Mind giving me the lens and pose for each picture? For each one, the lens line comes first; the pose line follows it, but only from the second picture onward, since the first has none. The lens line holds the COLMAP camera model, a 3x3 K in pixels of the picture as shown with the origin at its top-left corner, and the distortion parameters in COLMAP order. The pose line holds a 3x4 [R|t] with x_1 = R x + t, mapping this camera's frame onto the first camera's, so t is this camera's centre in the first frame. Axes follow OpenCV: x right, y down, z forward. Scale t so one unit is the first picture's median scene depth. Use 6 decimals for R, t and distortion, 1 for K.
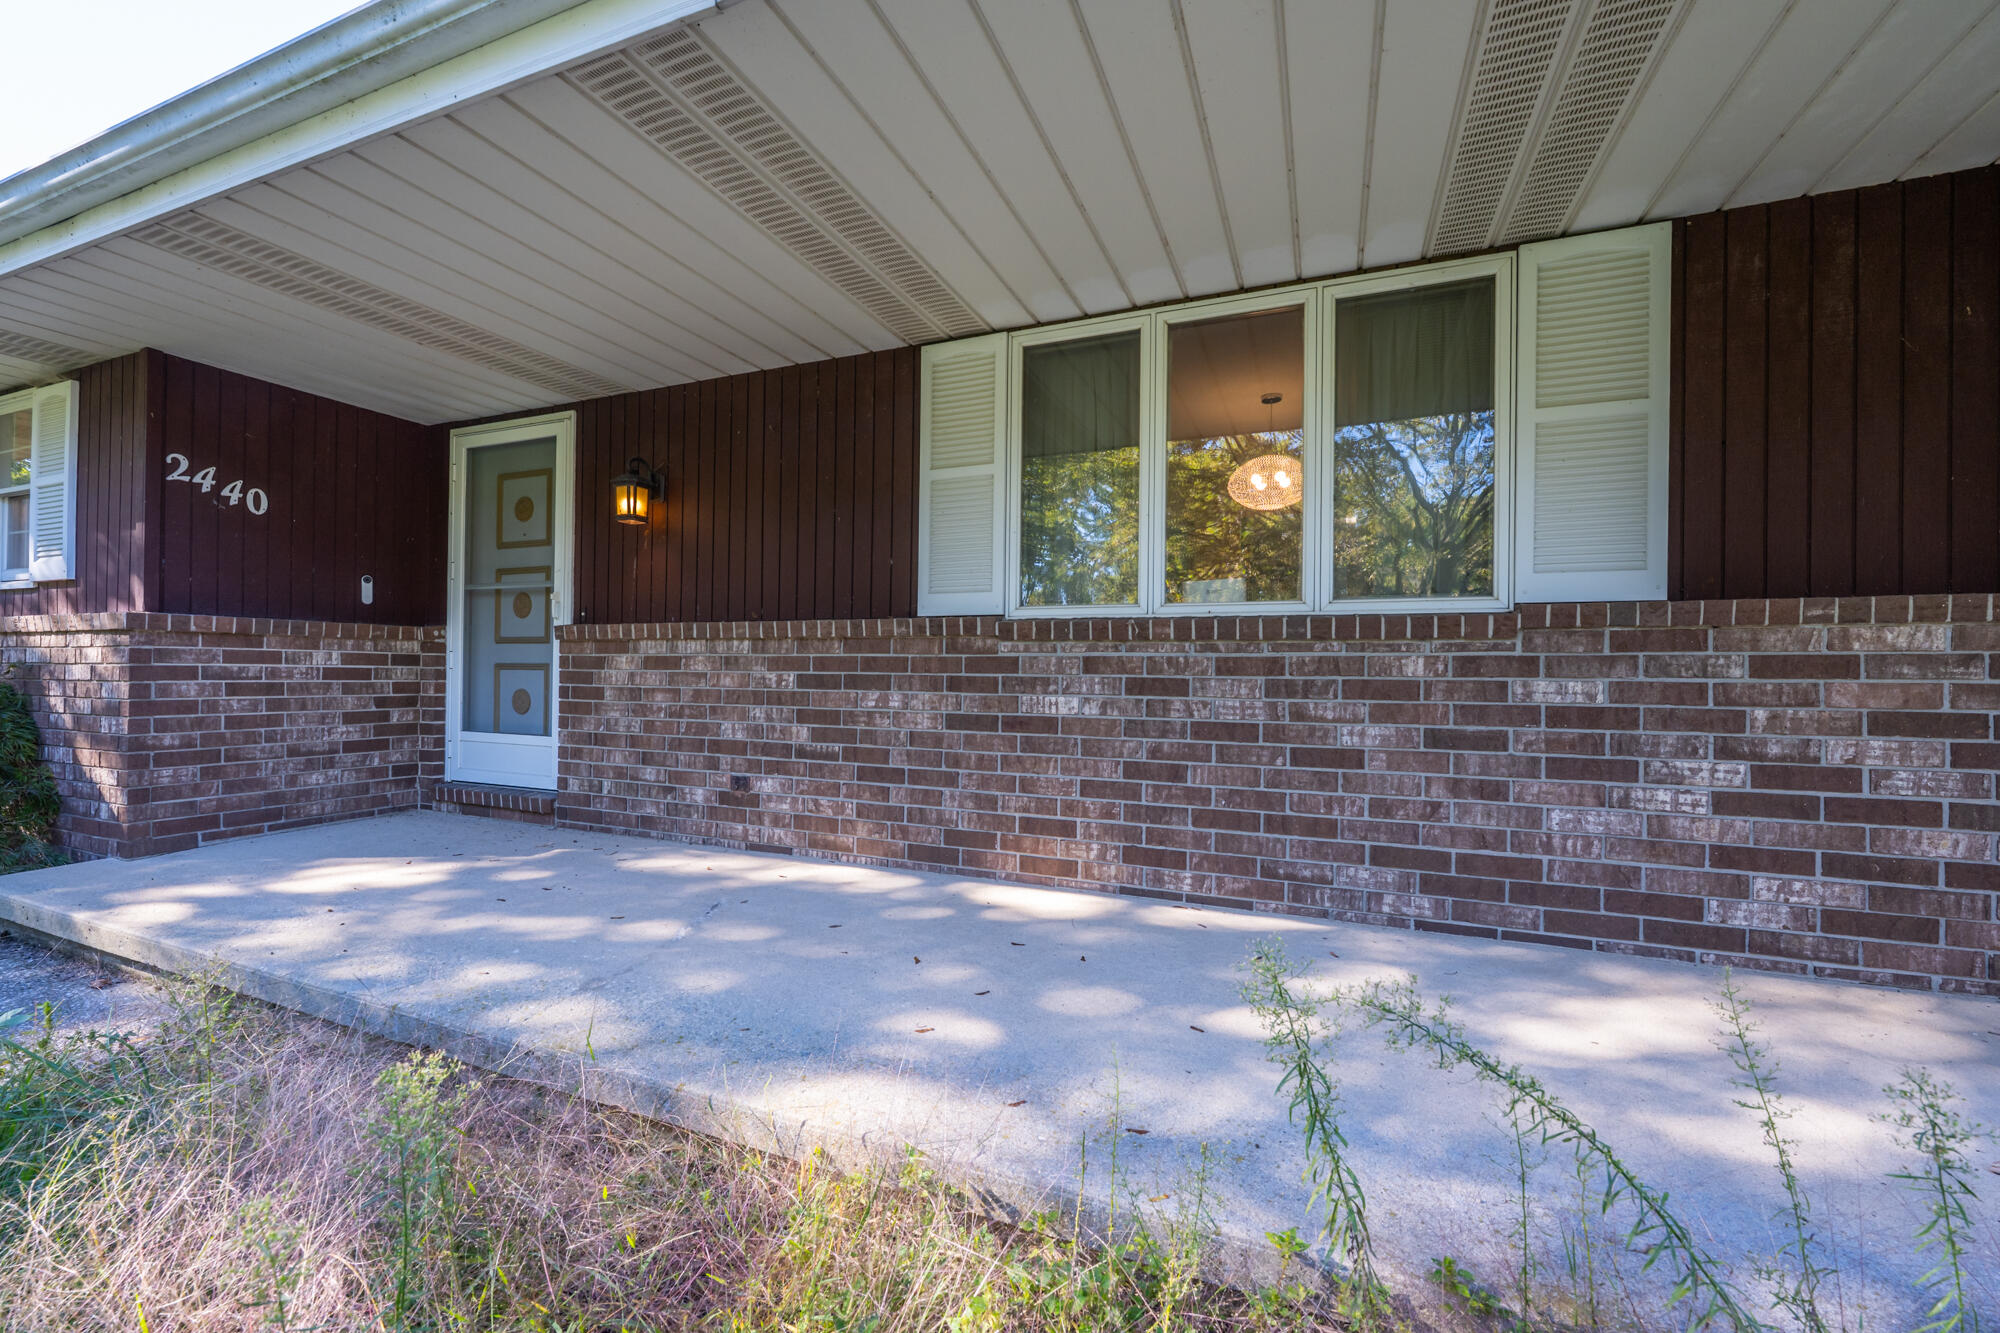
lens RADIAL K [[807.3, 0, 992.1], [0, 807.3, 669.9], [0, 0, 1]] dist [0.000429, -0.000856]
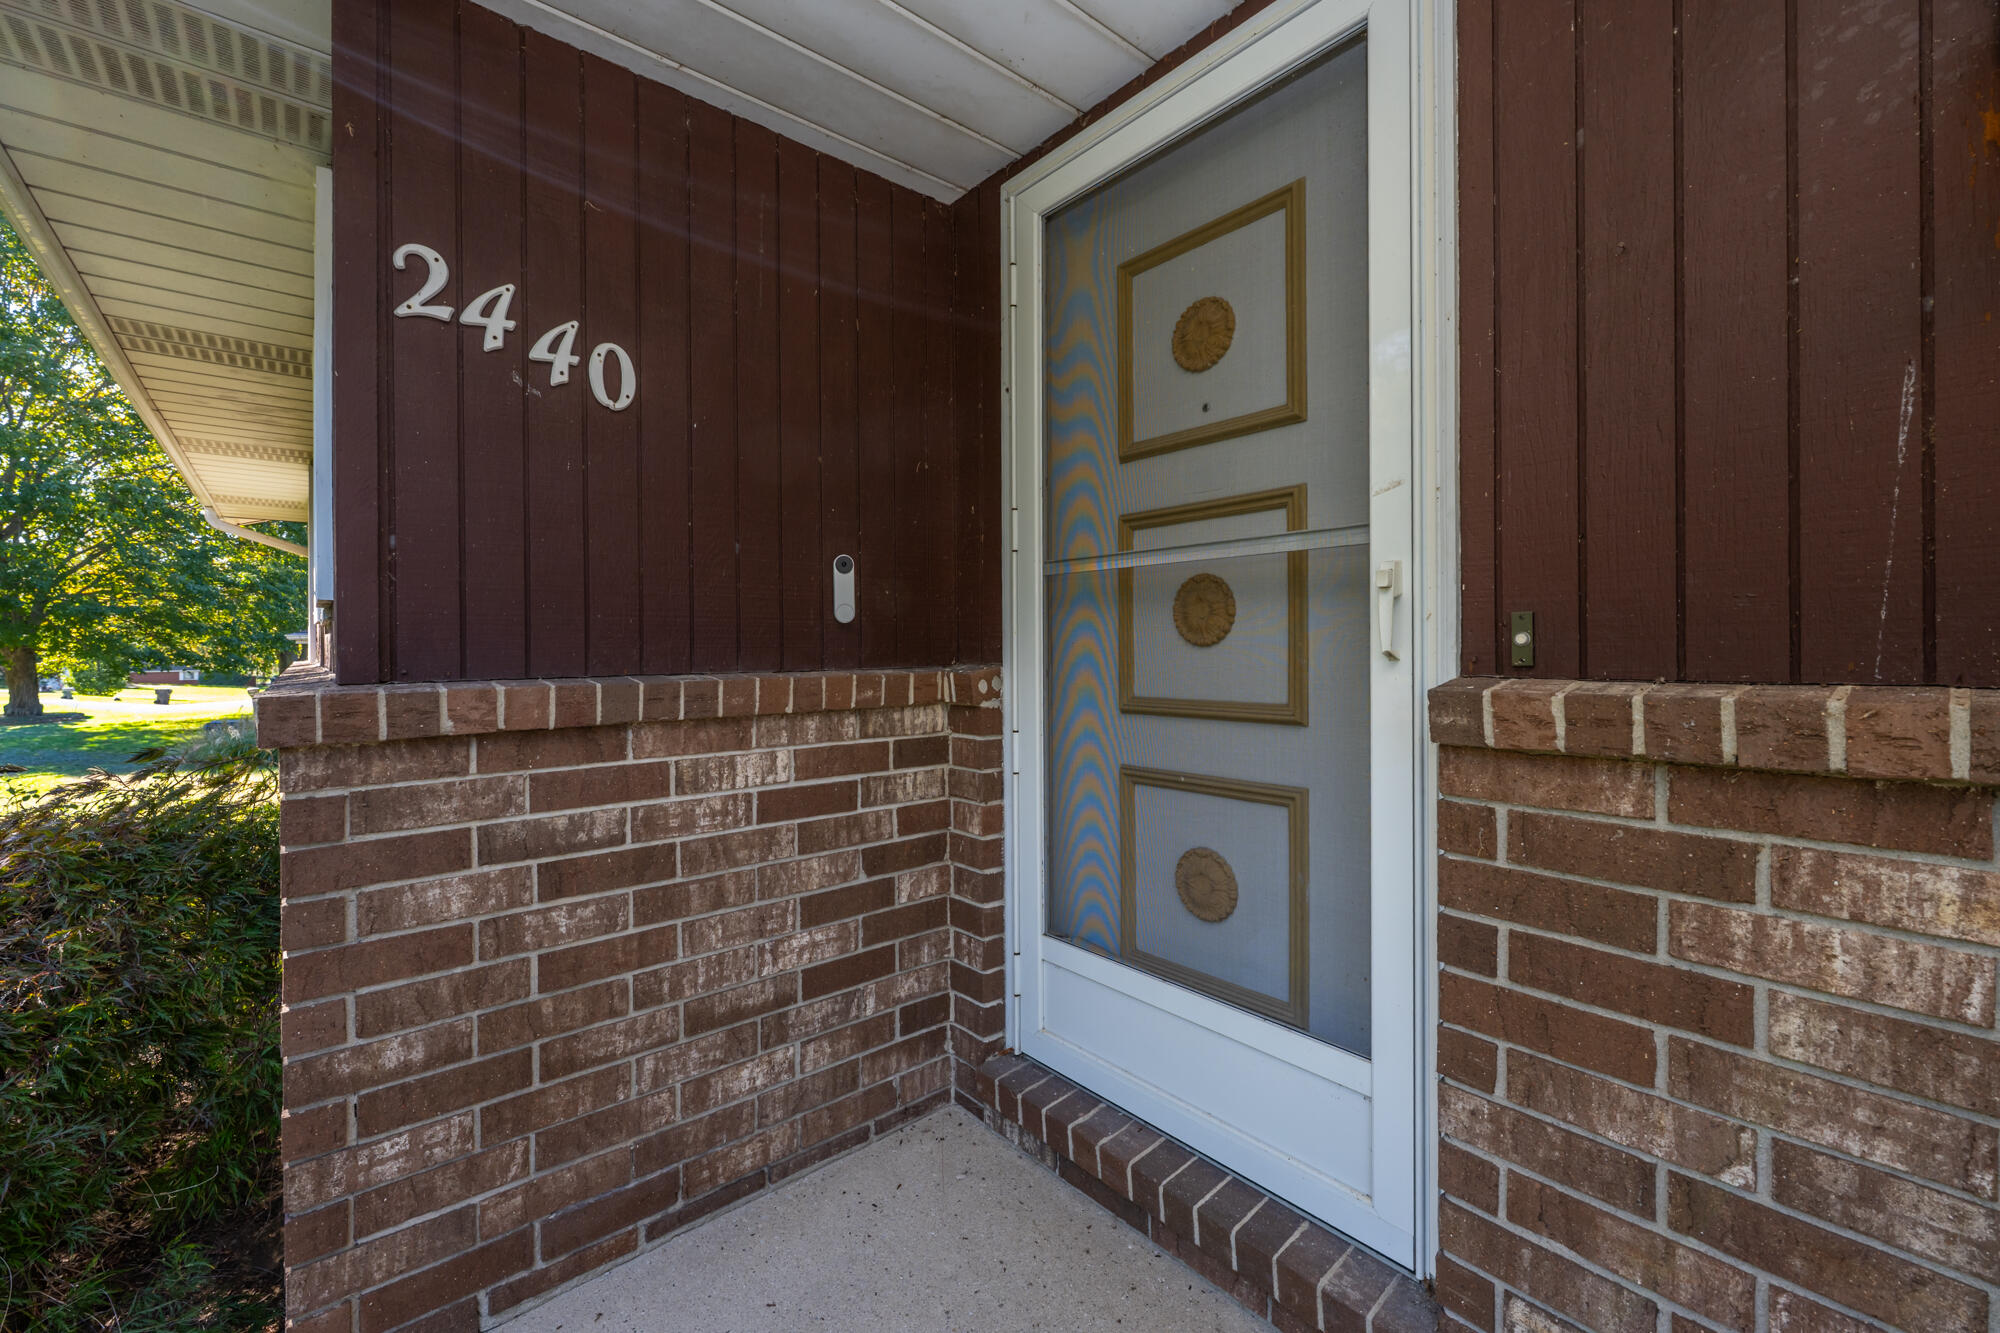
lens RADIAL K [[822.7, 0, 1000.8], [0, 822.7, 637.8], [0, 0, 1]] dist [-0.014165, -0.000081]
pose [[0.893071, -0.024405, -0.449254, -0.560217], [0.019893, 0.999693, -0.014761, -0.072605], [0.449476, 0.004246, 0.893282, 0.718929]]
